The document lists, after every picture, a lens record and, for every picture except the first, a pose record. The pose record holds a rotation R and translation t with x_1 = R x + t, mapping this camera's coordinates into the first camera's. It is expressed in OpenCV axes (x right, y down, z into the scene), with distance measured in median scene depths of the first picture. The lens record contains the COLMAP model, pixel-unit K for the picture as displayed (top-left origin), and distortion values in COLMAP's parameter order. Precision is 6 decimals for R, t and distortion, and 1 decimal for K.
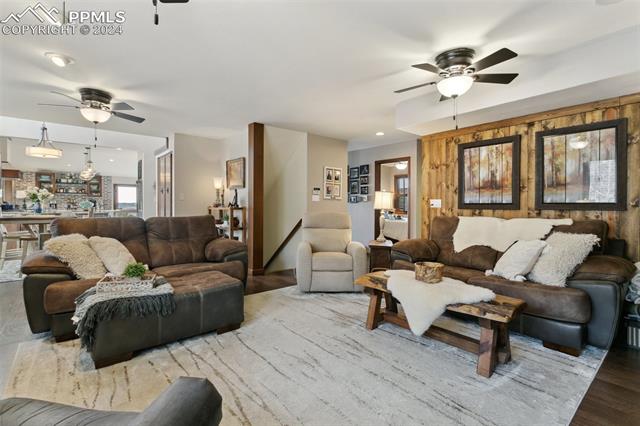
lens RADIAL K [[301.5, 0, 311.7], [0, 301.5, 205.3], [0, 0, 1]] dist [0.002117, 0.000477]
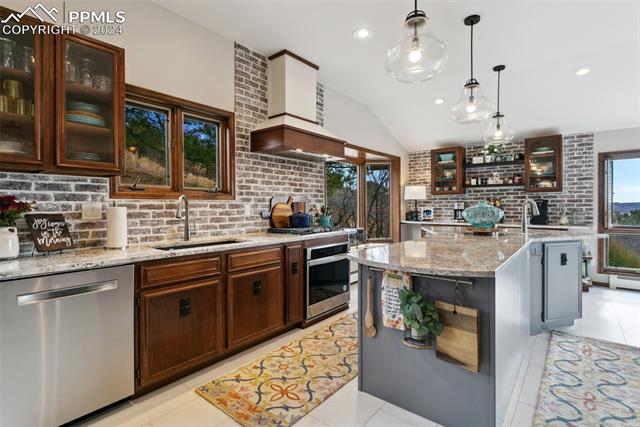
lens RADIAL K [[312.3, 0, 316.0], [0, 312.3, 207.2], [0, 0, 1]] dist [0.001999, 0.001404]
pose [[0.200846, -0.000213, -0.979623, -0.409141], [0.003093, 0.999995, 0.000417, -0.009547], [0.979618, -0.003113, 0.200845, 0.677149]]
